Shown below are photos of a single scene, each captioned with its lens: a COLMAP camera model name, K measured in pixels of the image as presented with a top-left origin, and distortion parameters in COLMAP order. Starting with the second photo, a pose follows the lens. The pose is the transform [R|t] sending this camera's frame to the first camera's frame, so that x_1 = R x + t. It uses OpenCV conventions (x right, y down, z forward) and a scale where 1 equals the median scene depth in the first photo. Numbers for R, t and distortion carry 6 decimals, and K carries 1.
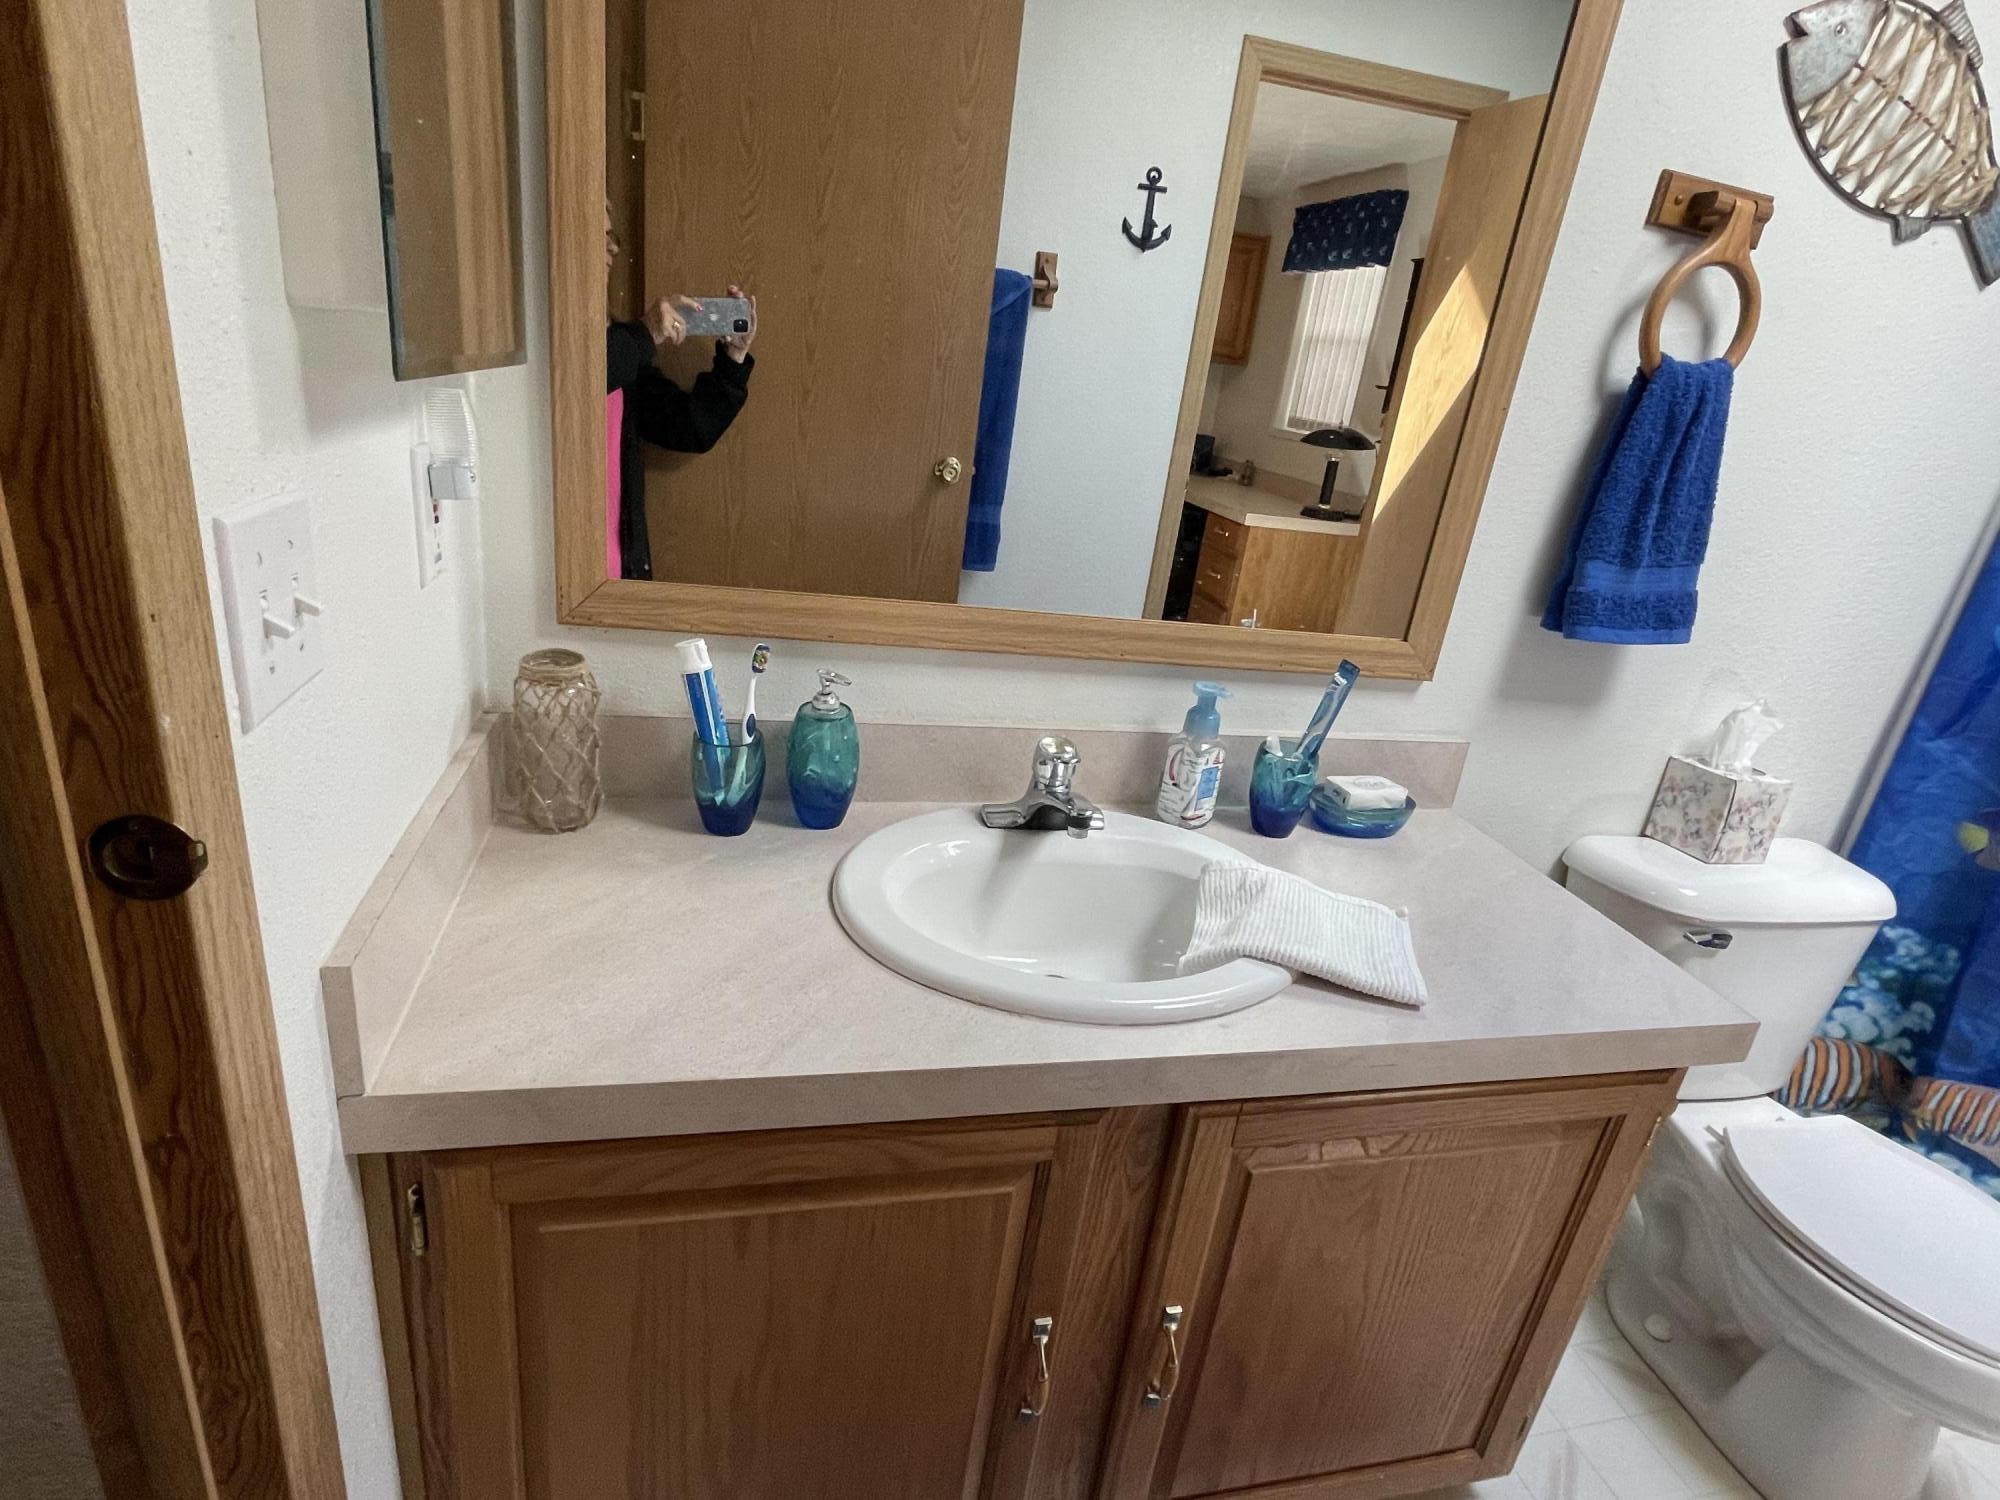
lens RADIAL K [[1034.1, 0, 993.8], [0, 1034.1, 750.4], [0, 0, 1]] dist [-0.003750, 0.000284]
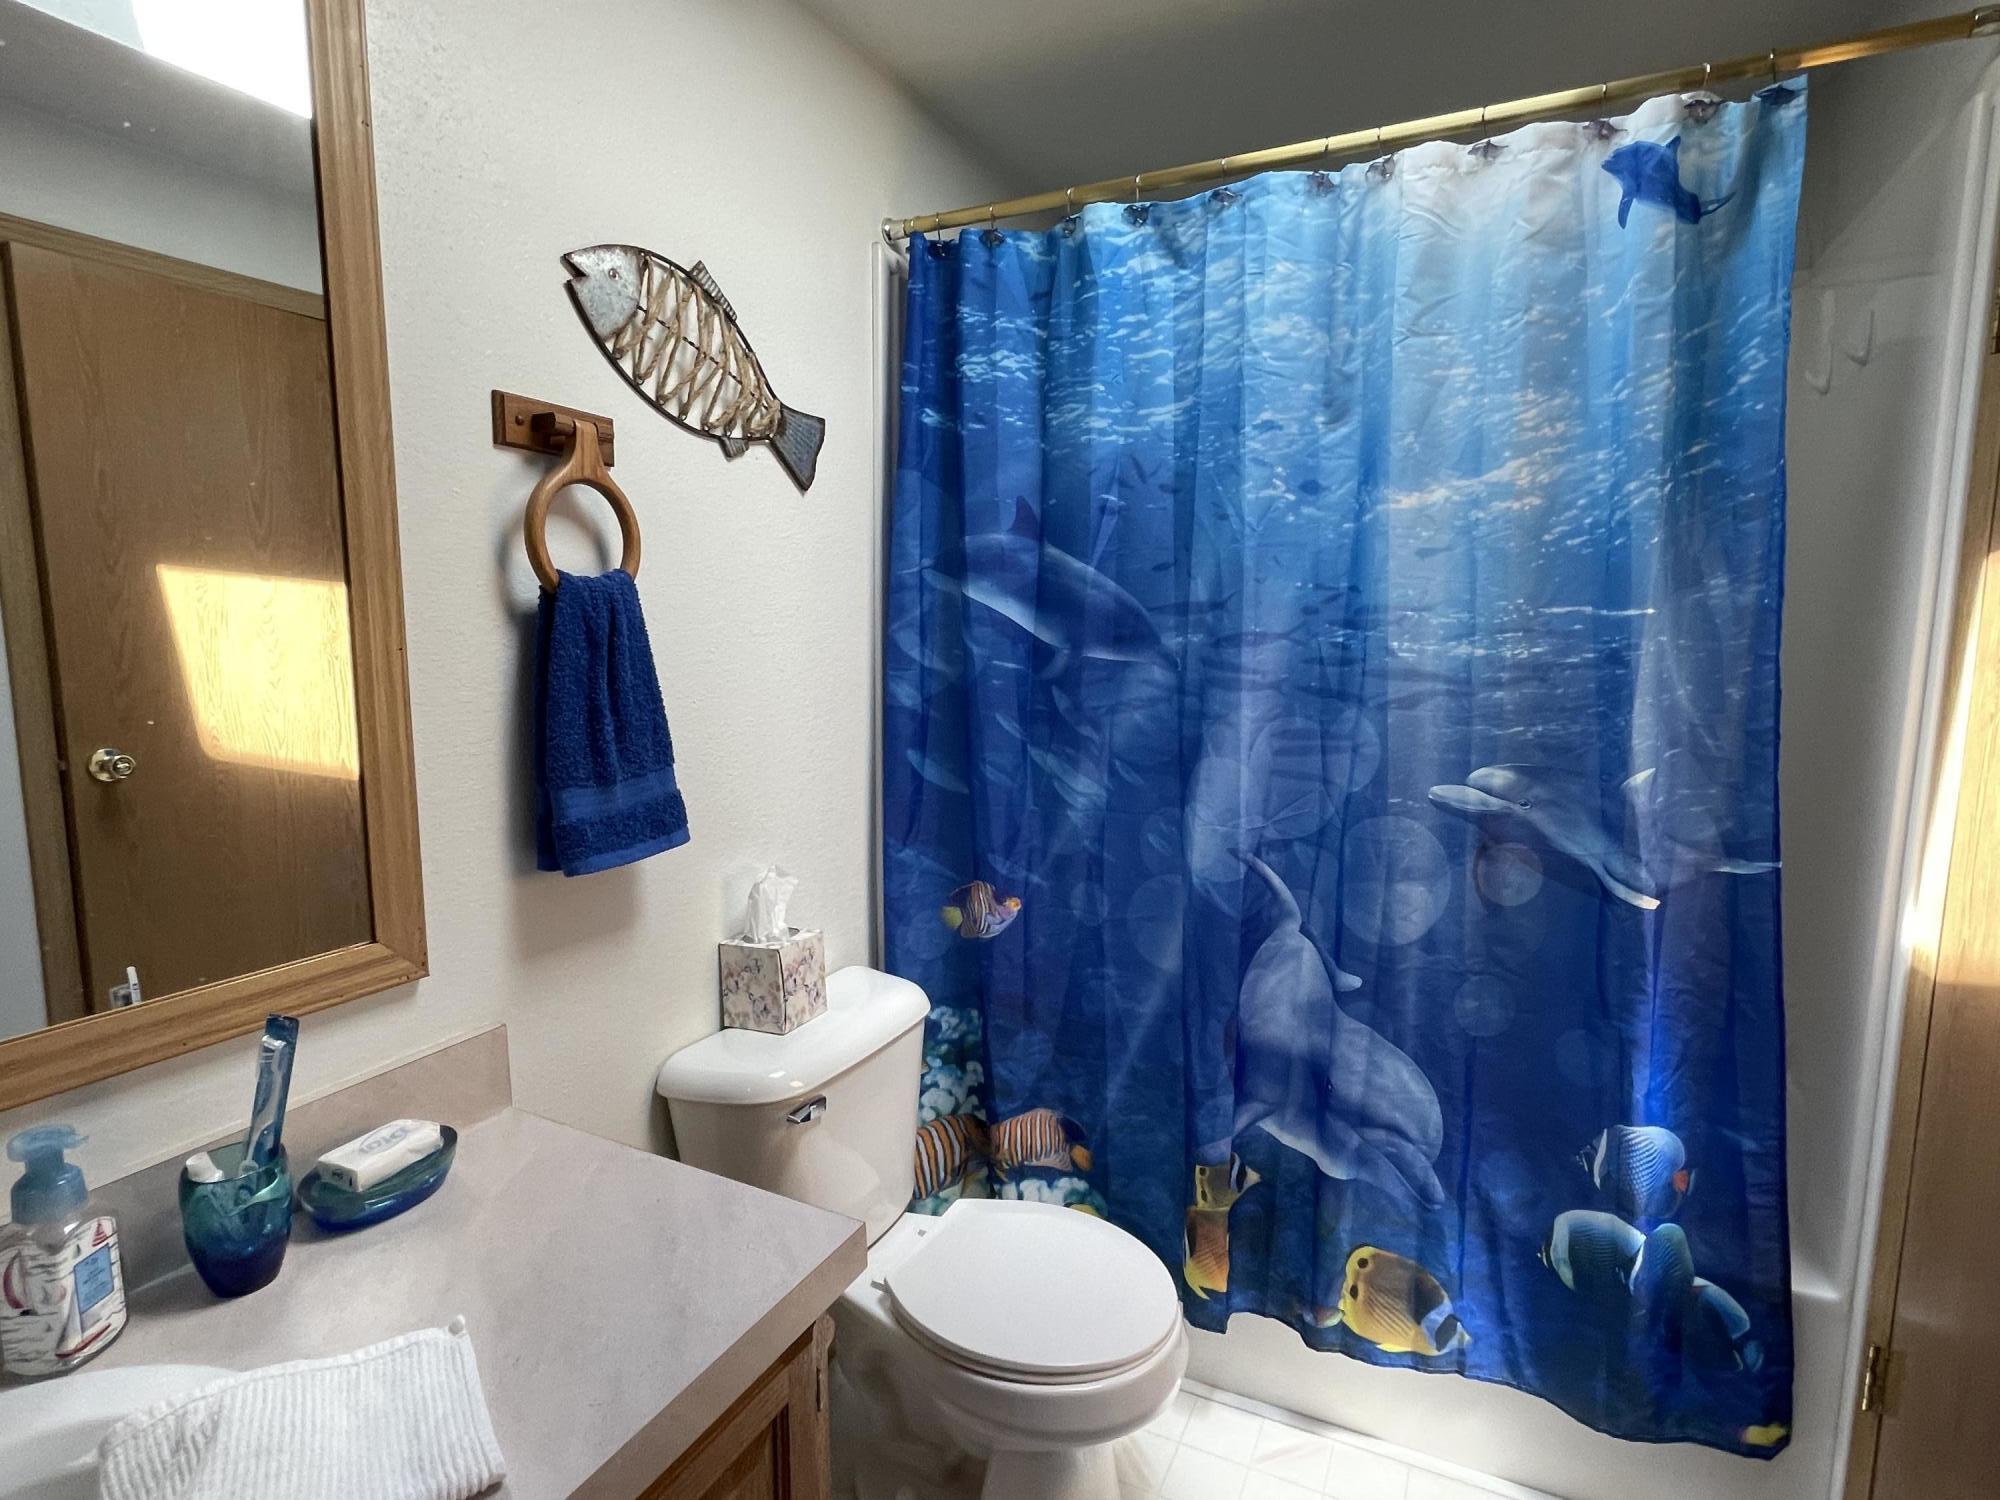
lens RADIAL K [[1034.1, 0, 1006.0], [0, 1034.1, 752.9], [0, 0, 1]] dist [-0.003750, 0.000284]
pose [[0.634334, -0.216311, 0.742179, 0.163039], [0.338974, 0.940667, -0.015557, -0.070752], [-0.694778, 0.261447, 0.670021, 0.116740]]
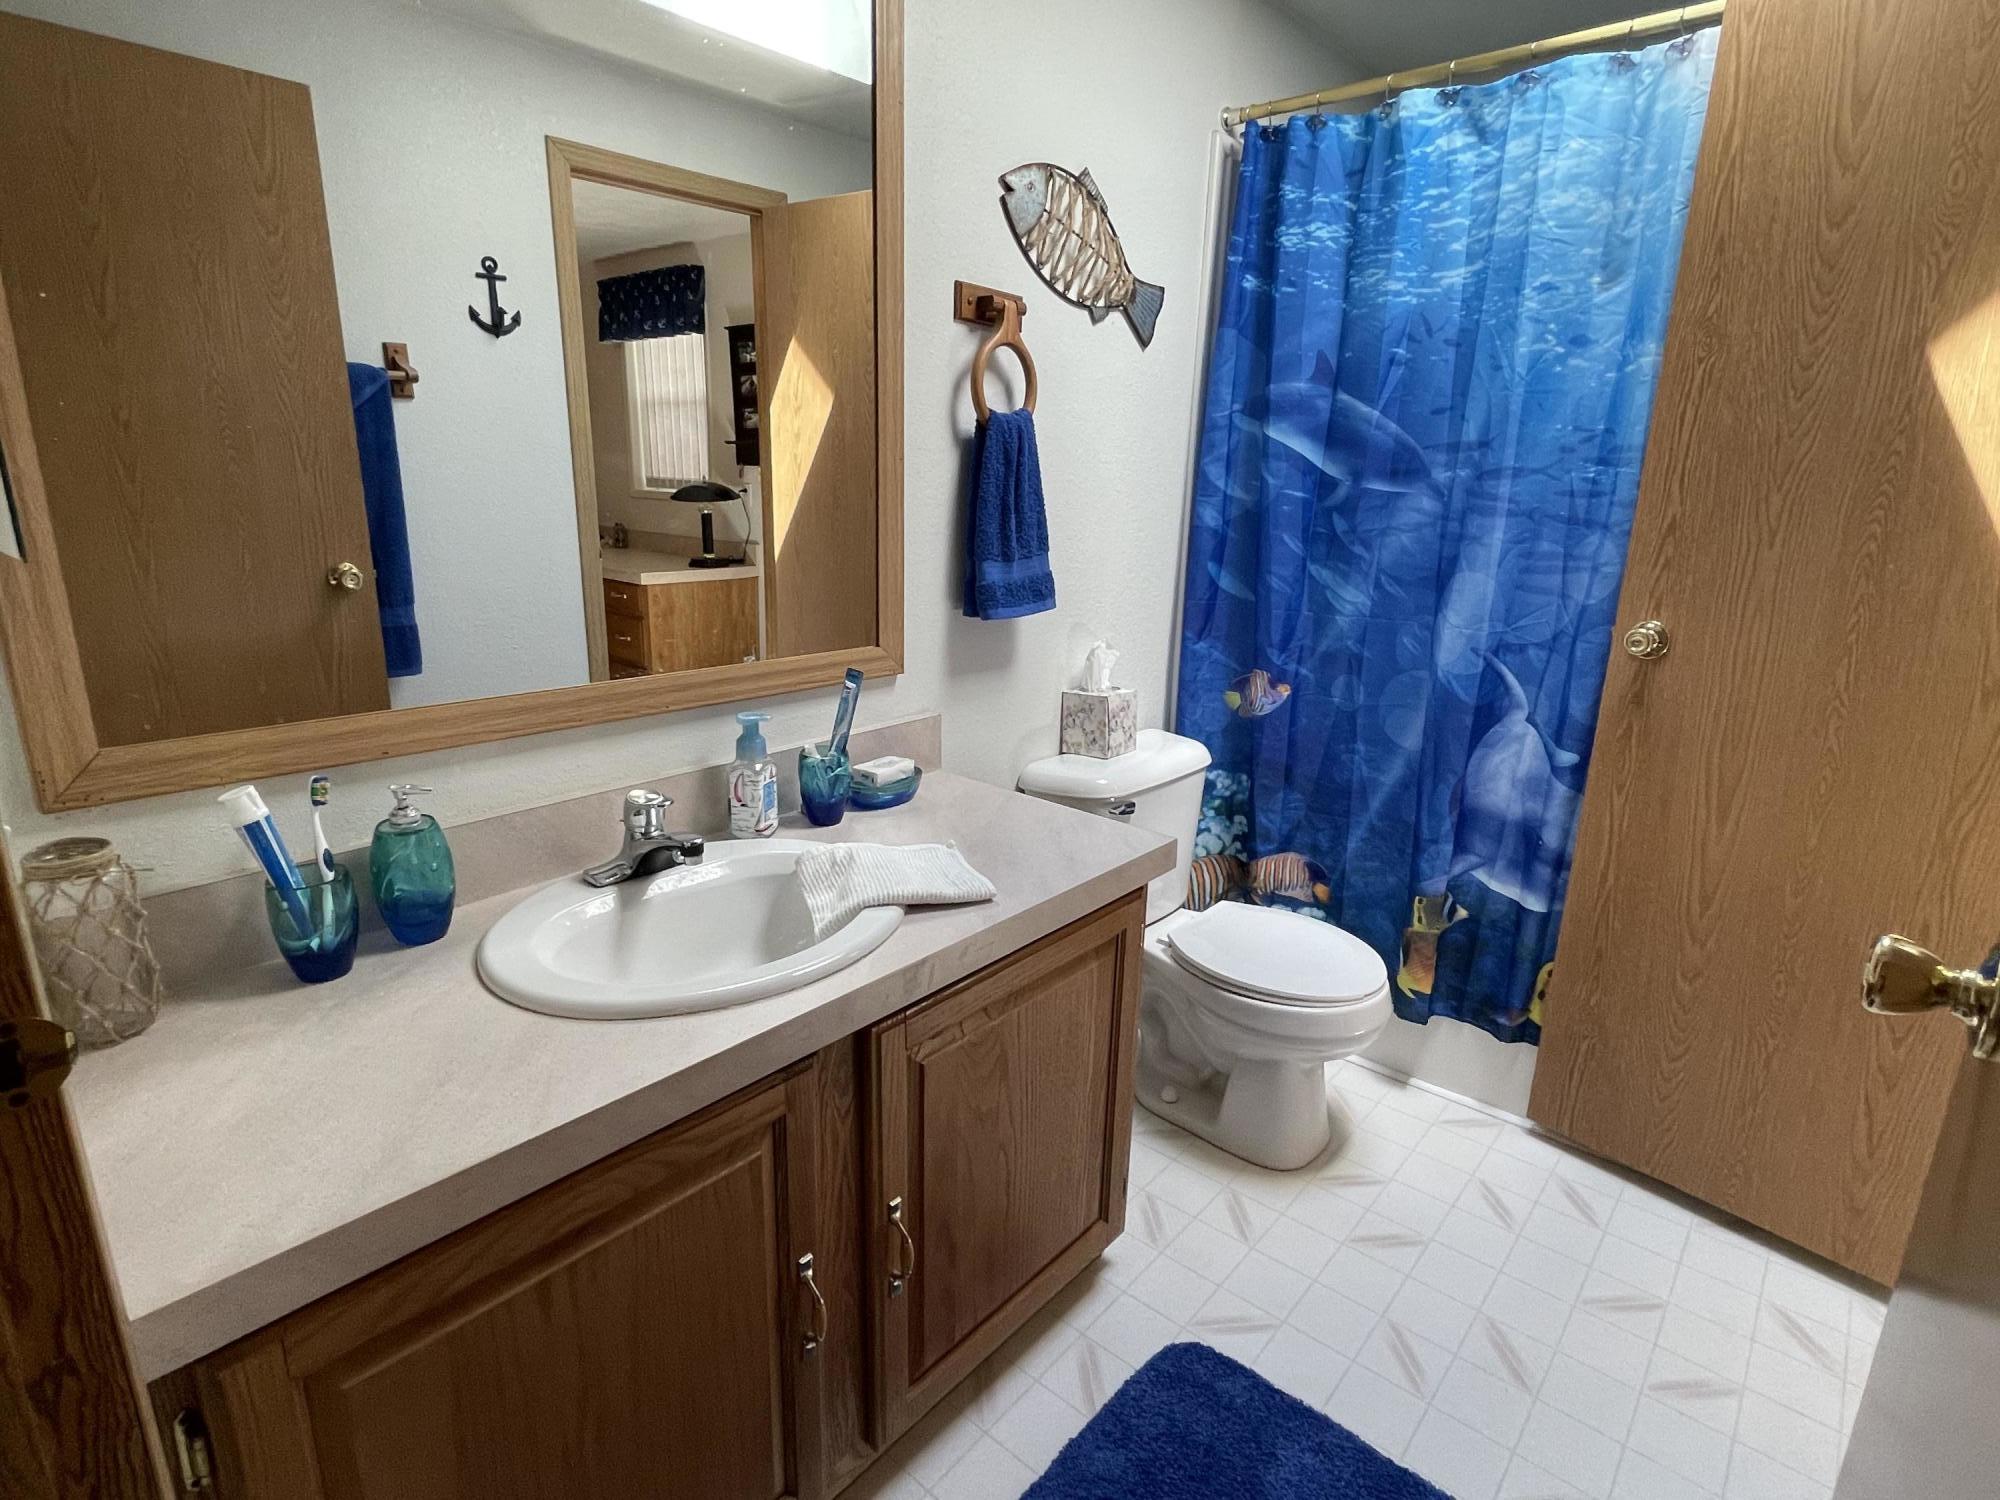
lens RADIAL K [[1034.1, 0, 1003.7], [0, 1034.1, 750.3], [0, 0, 1]] dist [-0.003750, 0.000284]
pose [[0.810897, -0.250042, 0.529080, -0.182751], [0.274604, 0.960981, 0.033284, 0.015625], [-0.516758, 0.118298, 0.847919, -0.132164]]
